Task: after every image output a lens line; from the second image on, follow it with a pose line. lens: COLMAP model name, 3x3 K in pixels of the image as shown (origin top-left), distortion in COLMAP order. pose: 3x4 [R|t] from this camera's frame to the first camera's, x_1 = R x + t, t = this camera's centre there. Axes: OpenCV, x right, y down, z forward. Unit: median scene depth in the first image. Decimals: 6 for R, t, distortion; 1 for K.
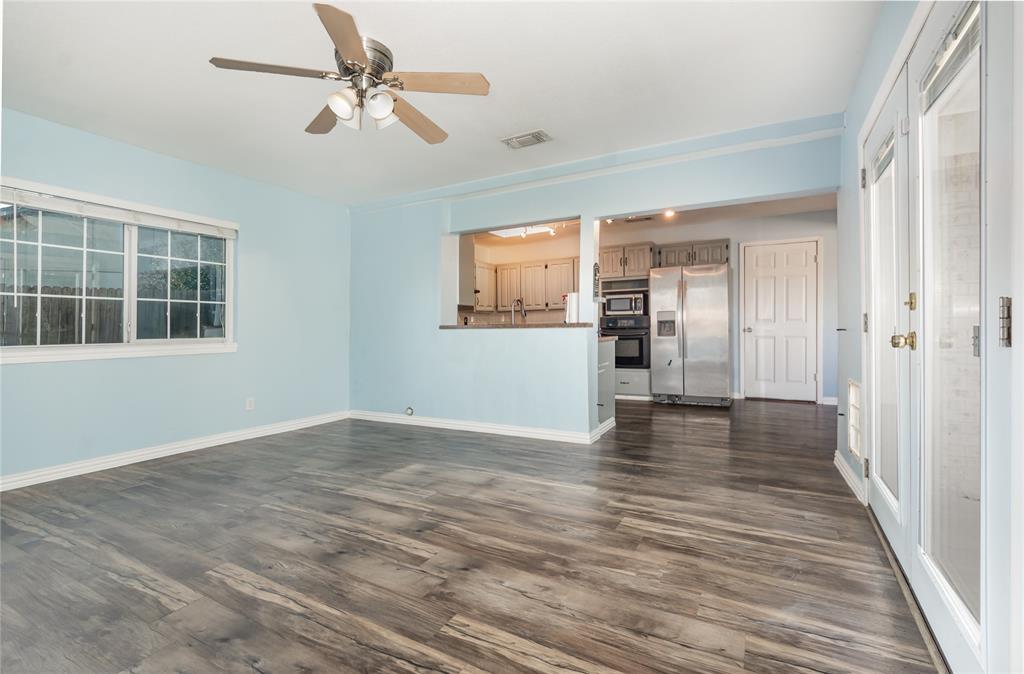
lens RADIAL K [[458.1, 0, 525.6], [0, 458.1, 325.6], [0, 0, 1]] dist [-0.002192, -0.000518]
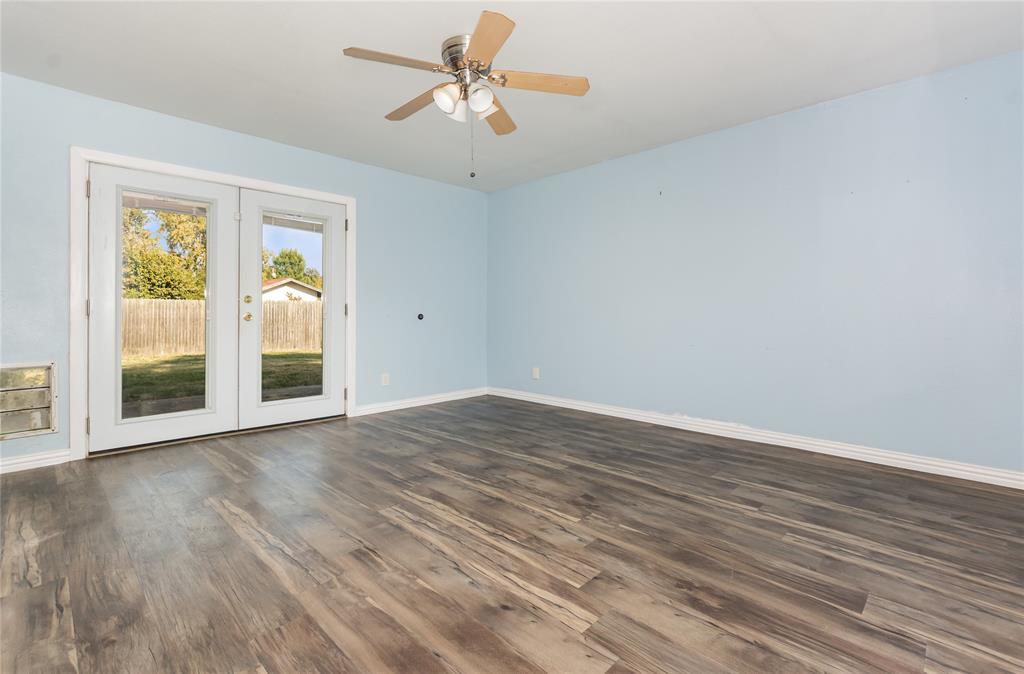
lens RADIAL K [[468.9, 0, 522.1], [0, 468.9, 313.1], [0, 0, 1]] dist [-0.000805, 0.000277]
pose [[-0.959635, 0.005924, 0.281188, -0.786538], [0.005767, 0.999982, -0.001388, 0.020880], [-0.281191, 0.000289, -0.959652, 2.016070]]
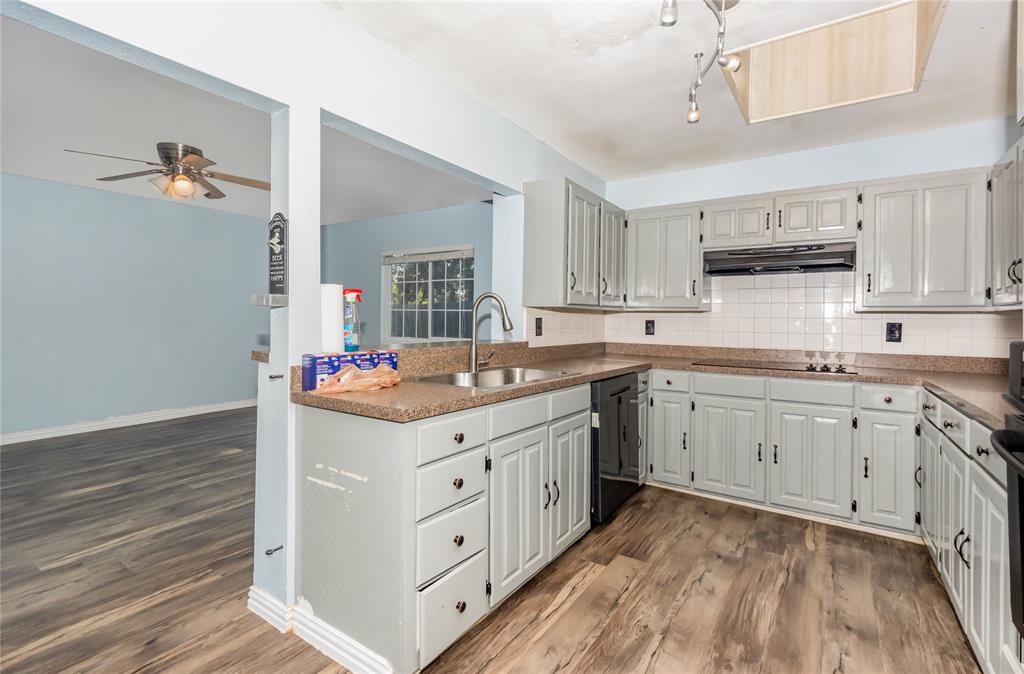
lens RADIAL K [[468.9, 0, 522.1], [0, 468.9, 313.1], [0, 0, 1]] dist [-0.000805, 0.000277]
pose [[-0.111894, 0.004641, -0.993709, 1.004981], [-0.004979, 0.999974, 0.005231, -0.089495], [0.993708, 0.005533, -0.111868, 2.256141]]
